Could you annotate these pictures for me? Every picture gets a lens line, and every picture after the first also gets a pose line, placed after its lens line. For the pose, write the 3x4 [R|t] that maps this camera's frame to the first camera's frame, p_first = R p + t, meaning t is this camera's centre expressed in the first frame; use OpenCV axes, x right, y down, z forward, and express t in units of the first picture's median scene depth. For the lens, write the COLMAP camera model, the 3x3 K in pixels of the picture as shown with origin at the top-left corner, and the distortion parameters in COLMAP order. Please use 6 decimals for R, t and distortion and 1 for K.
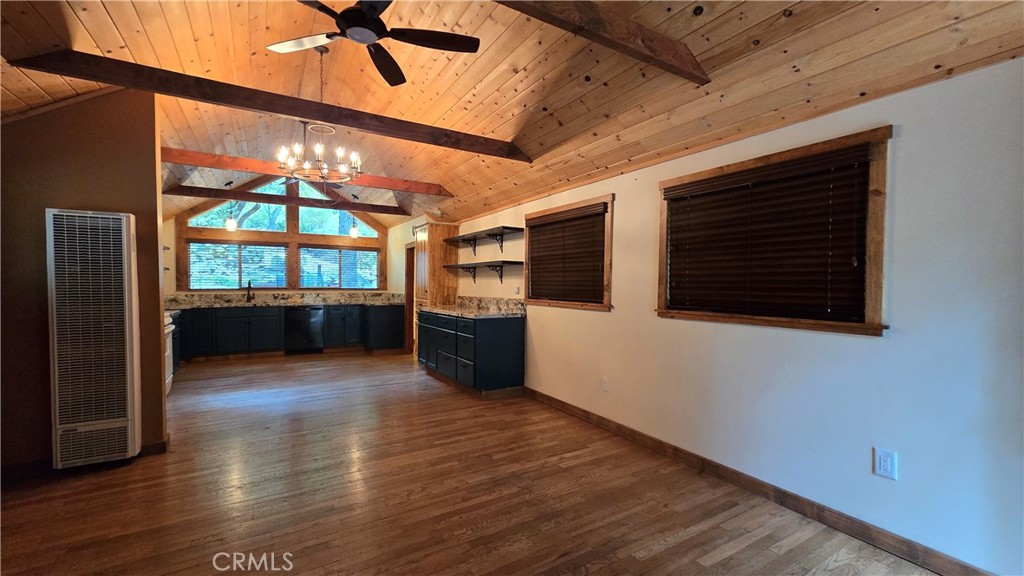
lens RADIAL K [[413.0, 0, 510.5], [0, 413.0, 291.2], [0, 0, 1]] dist [-0.001807, 0.000010]
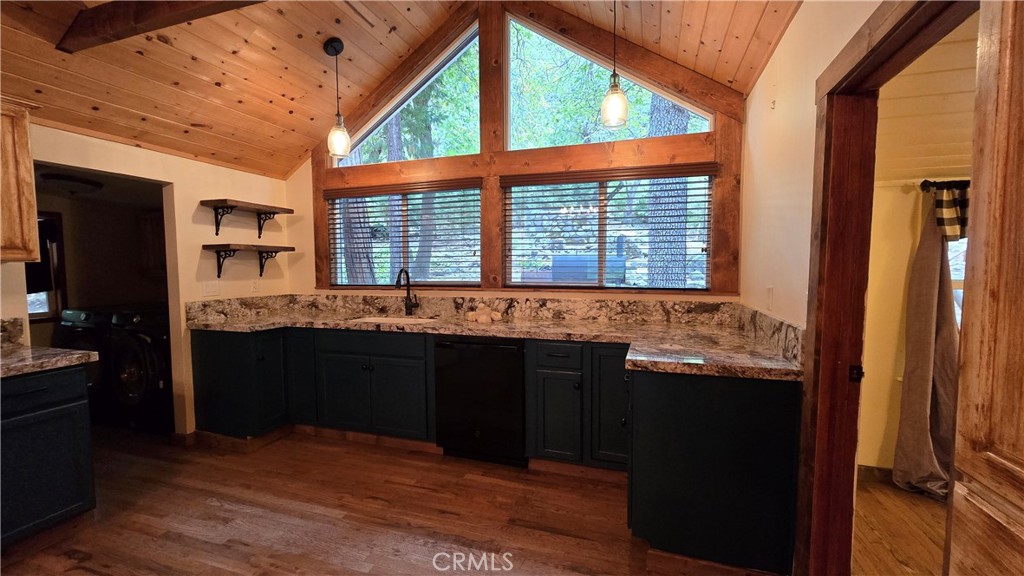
lens RADIAL K [[413.0, 0, 510.5], [0, 413.0, 291.2], [0, 0, 1]] dist [-0.001807, 0.000010]
pose [[0.649375, 0.036388, -0.759597, -0.195198], [-0.005286, 0.999046, 0.043339, -0.019715], [0.760450, -0.024128, 0.648948, 0.749140]]
